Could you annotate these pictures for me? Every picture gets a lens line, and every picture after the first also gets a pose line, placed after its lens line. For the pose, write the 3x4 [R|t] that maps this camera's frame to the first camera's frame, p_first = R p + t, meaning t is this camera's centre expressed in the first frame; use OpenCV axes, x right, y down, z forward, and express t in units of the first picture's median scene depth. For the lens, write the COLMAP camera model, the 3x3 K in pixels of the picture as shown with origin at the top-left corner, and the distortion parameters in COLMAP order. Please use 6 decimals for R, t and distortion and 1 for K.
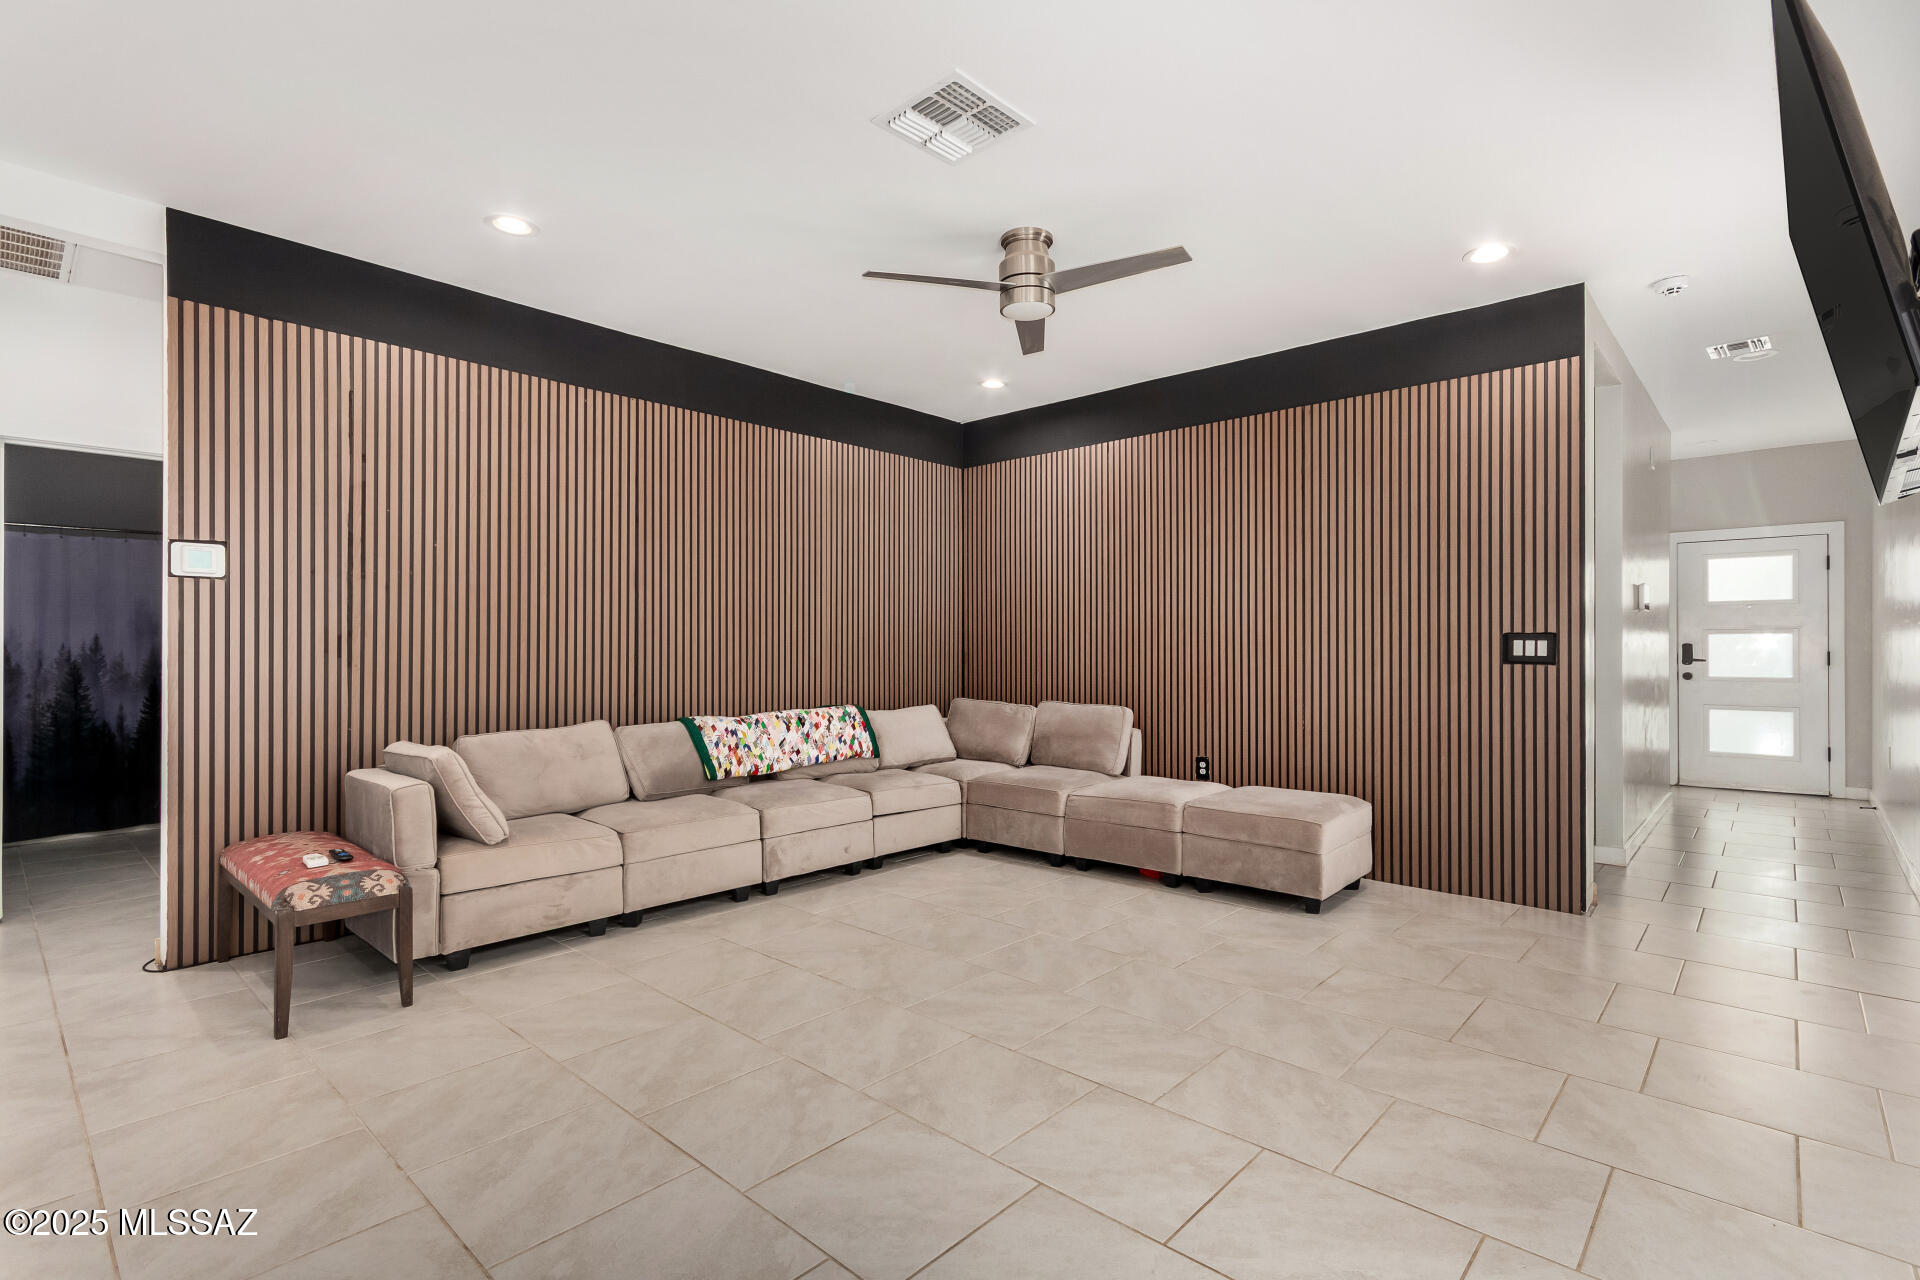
lens RADIAL K [[895.6, 0, 959.7], [0, 895.6, 643.9], [0, 0, 1]] dist [0.007916, 0.003133]
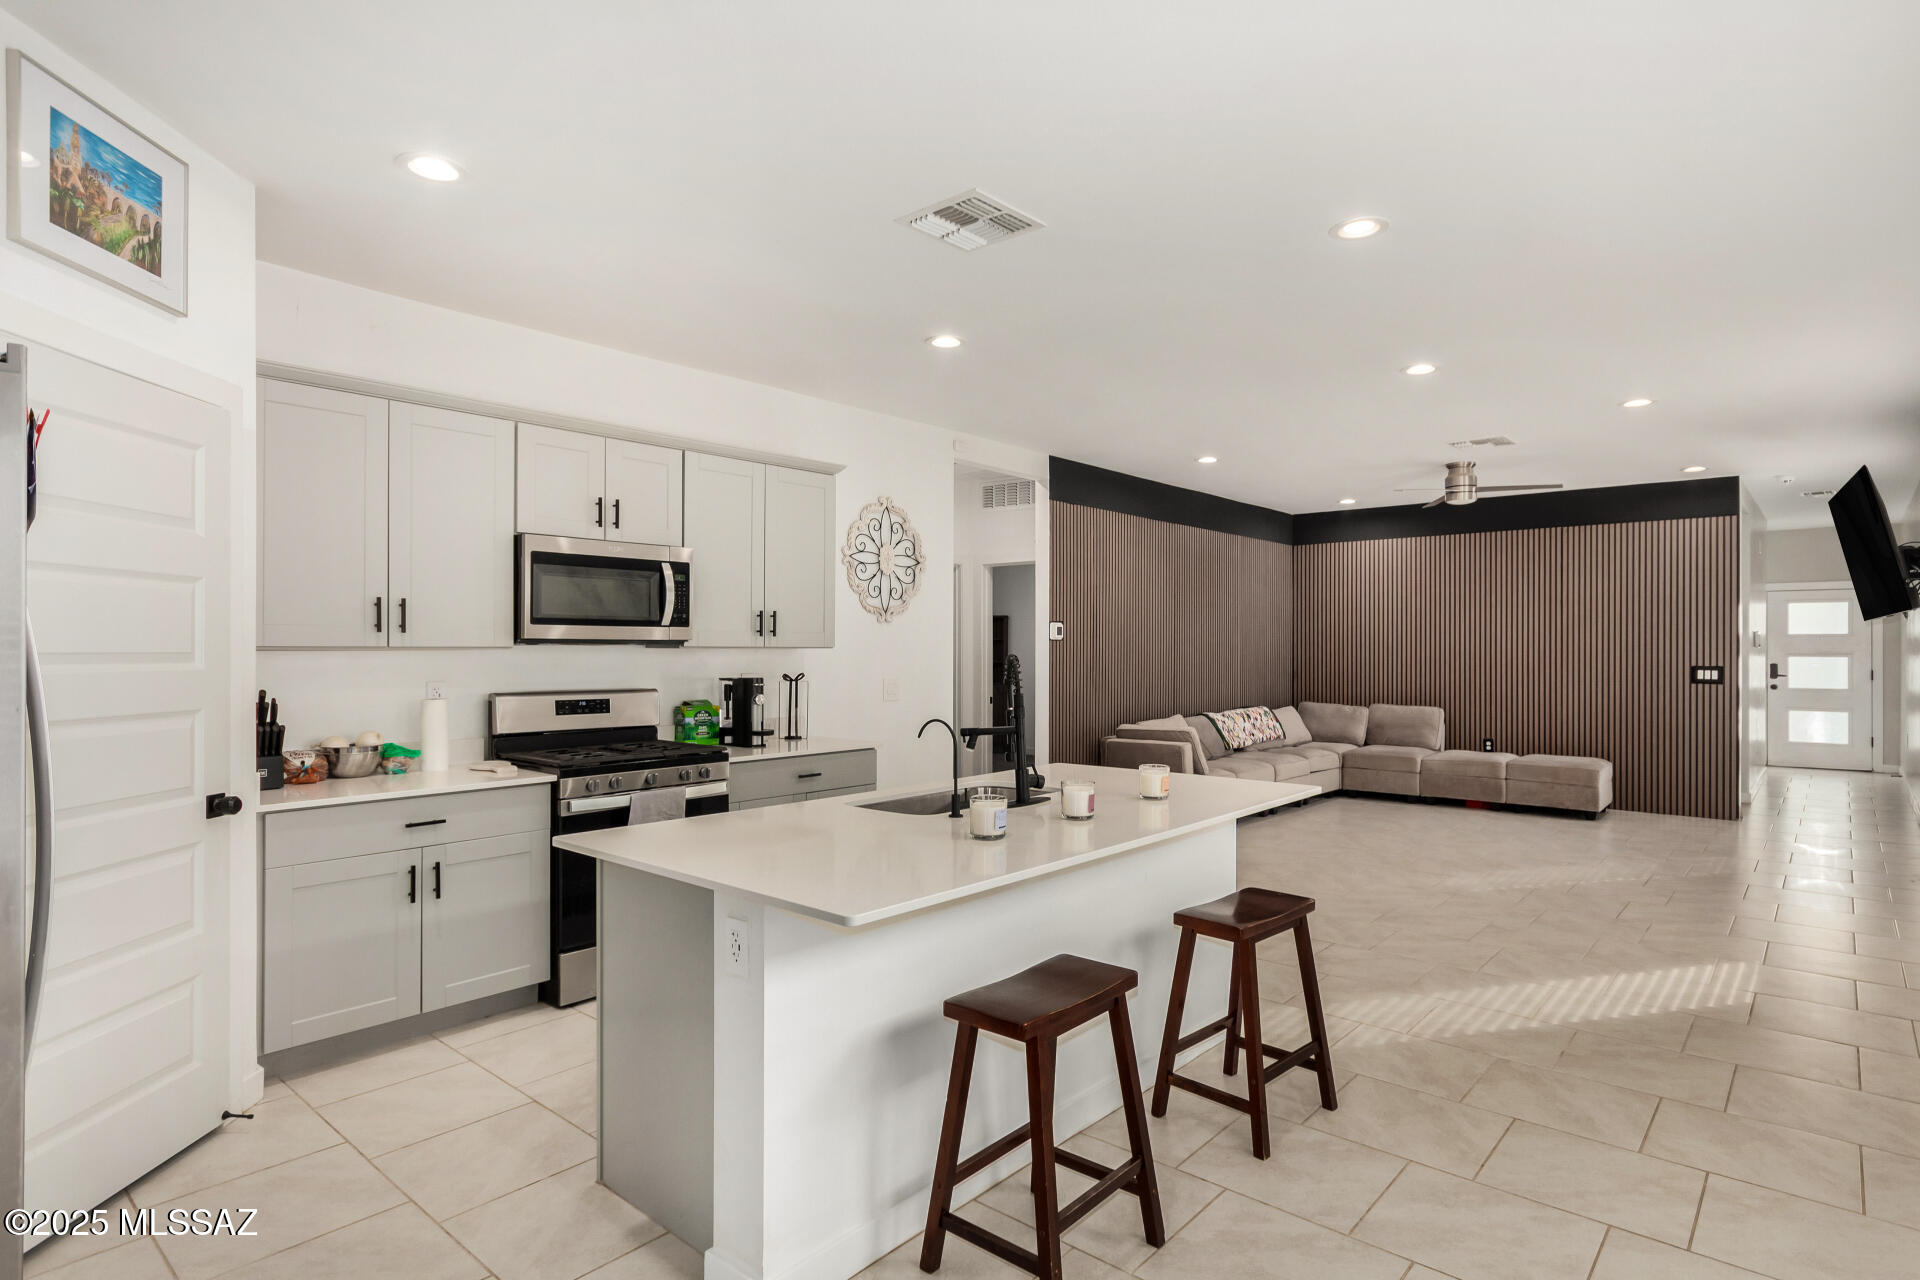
lens RADIAL K [[996.3, 0, 959.6], [0, 996.3, 641.3], [0, 0, 1]] dist [0.016797, -0.001054]
pose [[0.999631, 0.002996, 0.027015, -0.762854], [-0.003007, 0.999995, 0.000348, -0.048652], [-0.027014, -0.000429, 0.999635, -0.809115]]
